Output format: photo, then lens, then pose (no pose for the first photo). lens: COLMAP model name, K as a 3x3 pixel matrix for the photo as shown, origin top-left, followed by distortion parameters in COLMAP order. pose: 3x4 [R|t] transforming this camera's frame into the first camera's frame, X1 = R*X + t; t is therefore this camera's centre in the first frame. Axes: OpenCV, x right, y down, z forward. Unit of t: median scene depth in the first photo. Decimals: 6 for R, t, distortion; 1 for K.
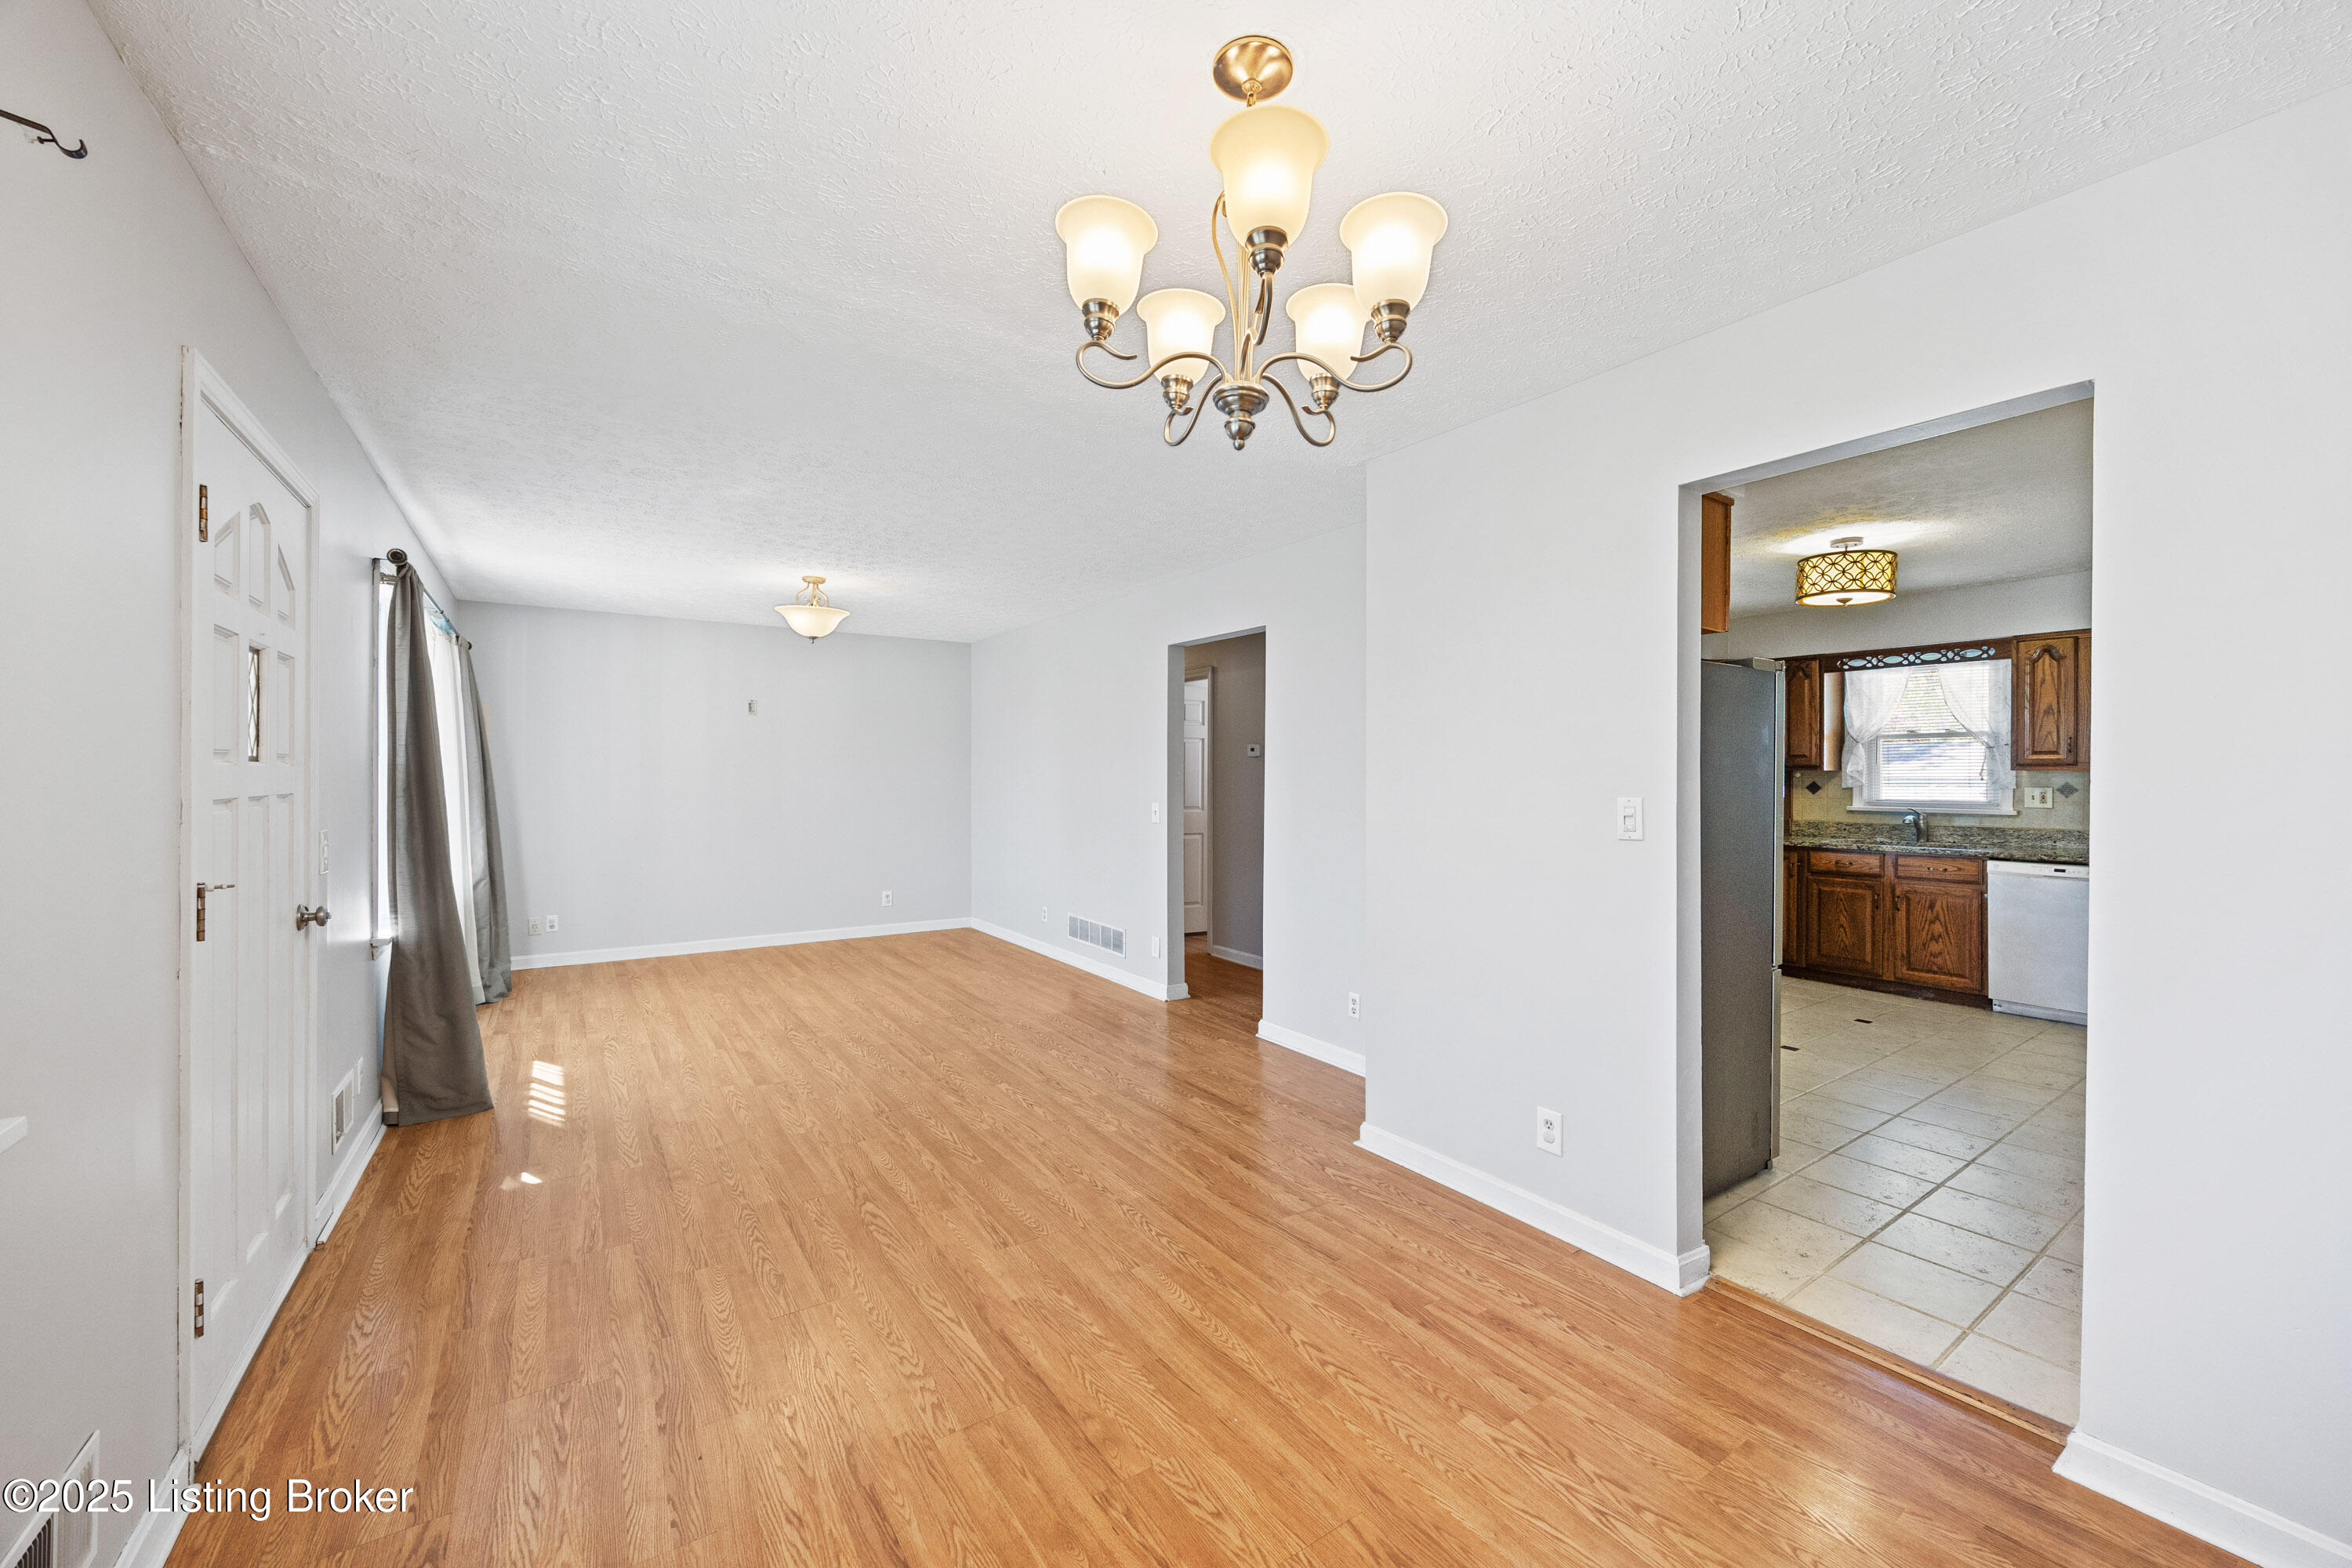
lens RADIAL K [[902.8, 0, 1178.1], [0, 902.8, 779.0], [0, 0, 1]] dist [0.001782, 0.000162]
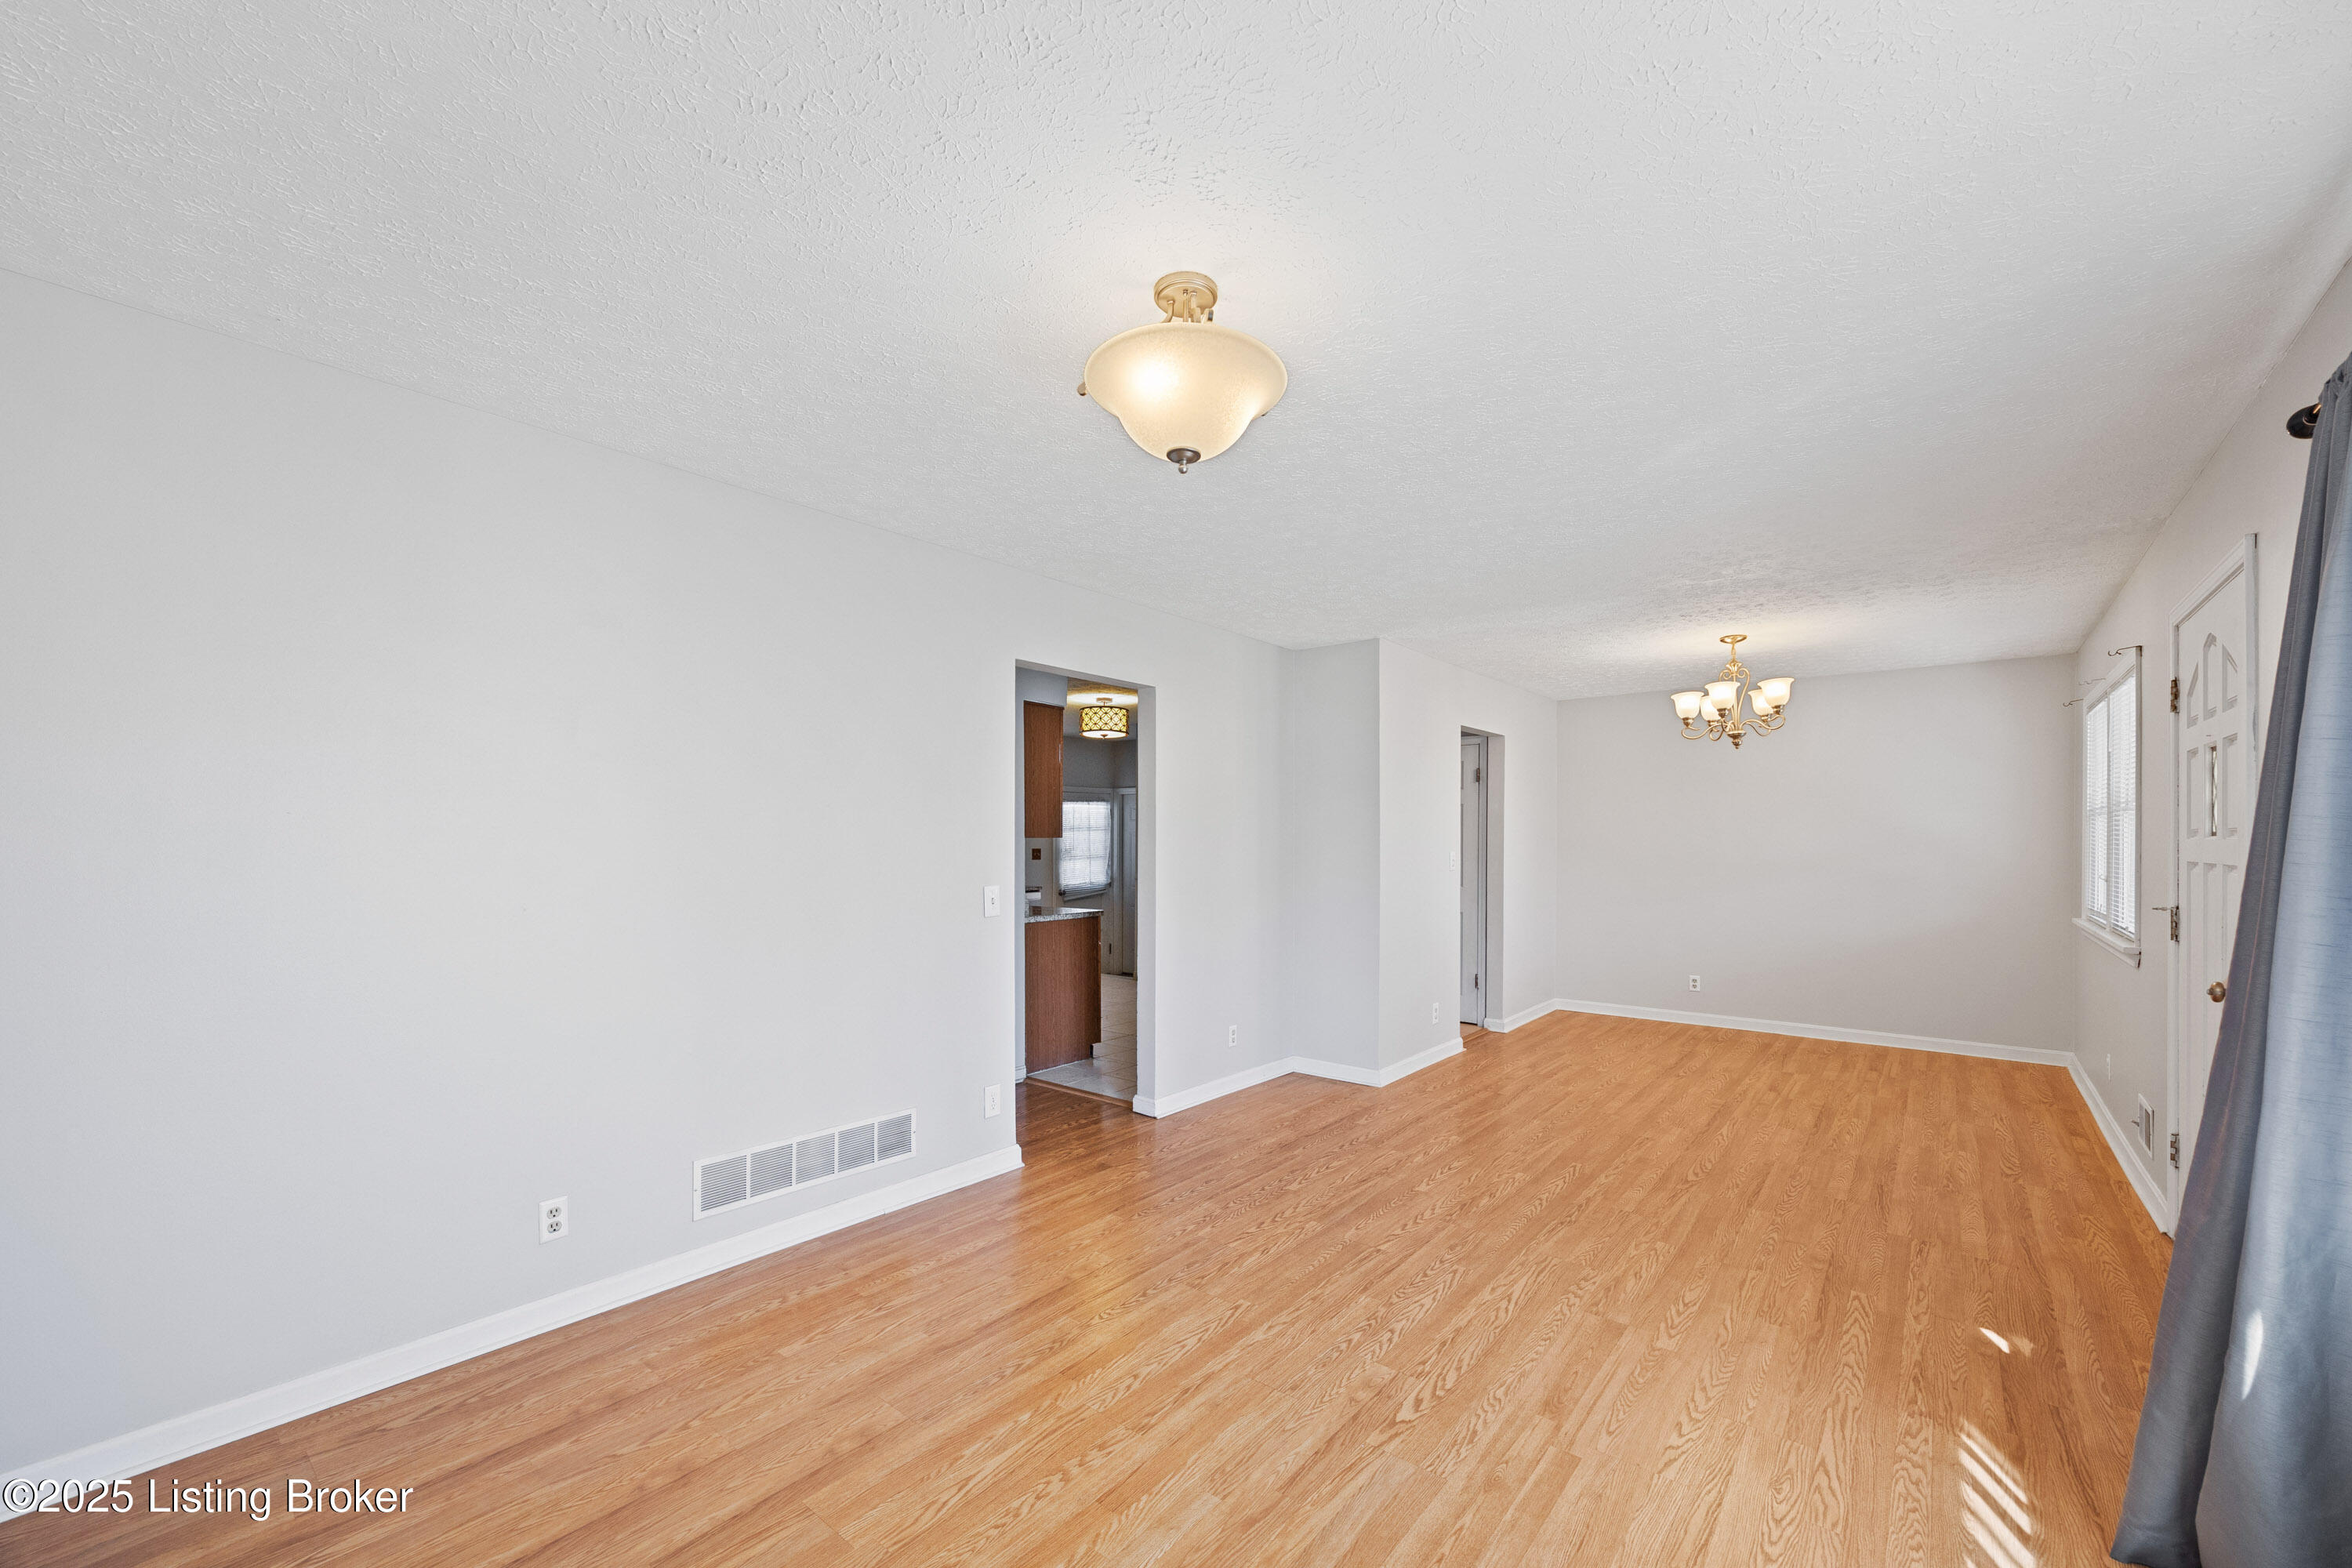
lens RADIAL K [[902.8, 0, 1181.1], [0, 902.8, 841.0], [0, 0, 1]] dist [0.001782, 0.000162]
pose [[-0.269919, -0.000350, 0.962883, -1.147889], [0.004087, 0.999991, 0.001509, -0.012830], [-0.962874, 0.004342, -0.269915, 1.693003]]
